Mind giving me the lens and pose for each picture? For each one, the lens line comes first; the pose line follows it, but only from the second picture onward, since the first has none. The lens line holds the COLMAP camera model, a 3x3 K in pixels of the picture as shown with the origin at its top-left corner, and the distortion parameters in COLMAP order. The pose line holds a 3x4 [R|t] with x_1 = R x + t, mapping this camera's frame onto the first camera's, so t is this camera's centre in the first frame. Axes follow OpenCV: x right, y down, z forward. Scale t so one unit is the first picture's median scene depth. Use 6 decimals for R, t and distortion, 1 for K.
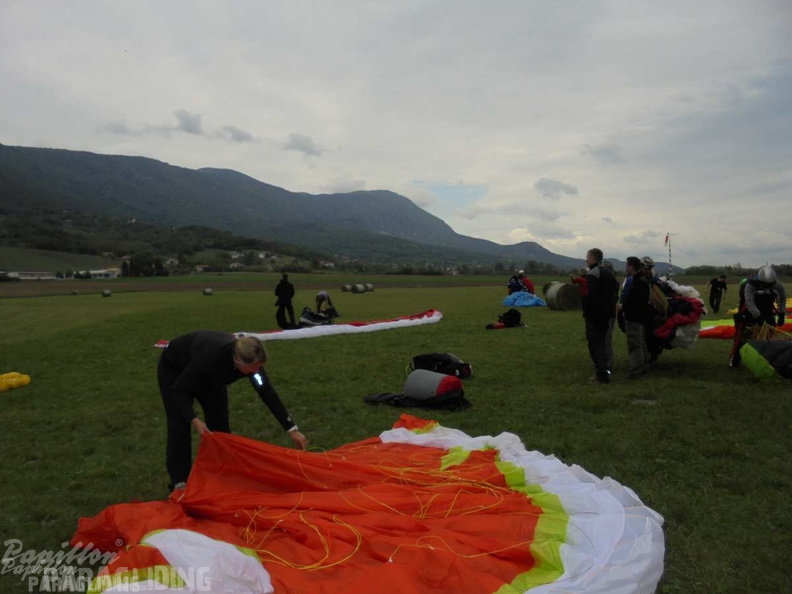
lens RADIAL K [[610.6, 0, 394.1], [0, 610.6, 293.5], [0, 0, 1]] dist [-0.121268, 0.128937]
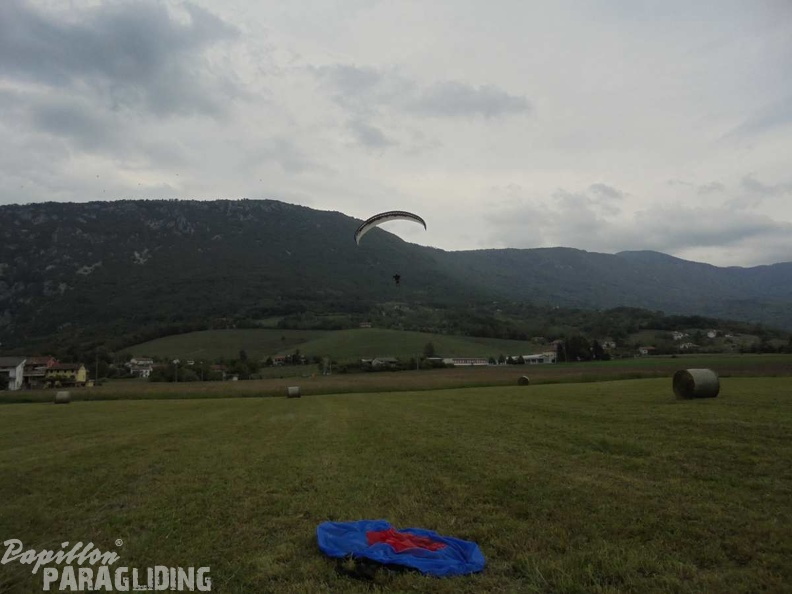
lens RADIAL K [[609.4, 0, 393.6], [0, 609.4, 291.8], [0, 0, 1]] dist [-0.117526, 0.118062]
pose [[0.783293, -0.085547, -0.615738, -0.055021], [-0.005754, 0.989446, -0.144788, -0.000084], [0.621625, 0.116955, 0.774534, 0.096305]]
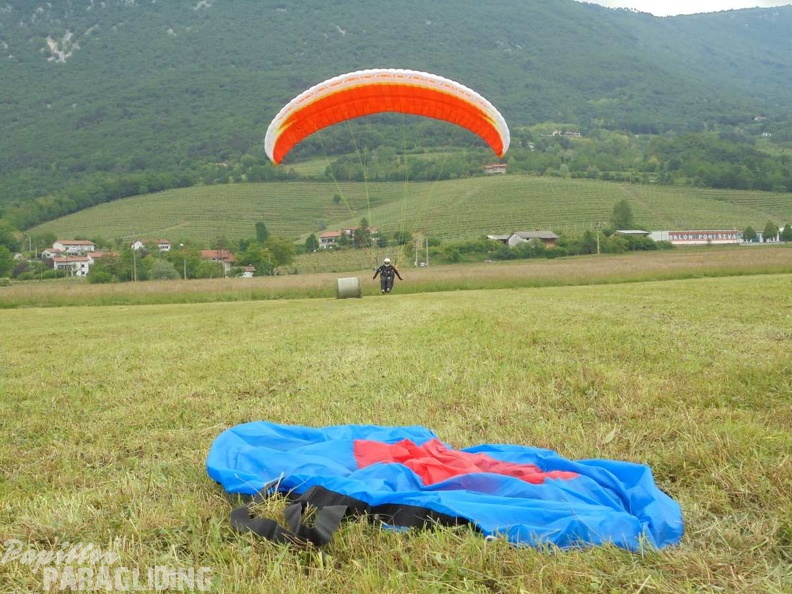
lens RADIAL K [[1179.0, 0, 392.4], [0, 1179.0, 293.2], [0, 0, 1]] dist [0.020670, -0.087029]
pose [[0.692955, 0.006634, -0.720950, -0.055977], [0.003479, 0.999915, 0.012544, 0.000785], [0.720973, -0.011201, 0.692873, 0.098167]]
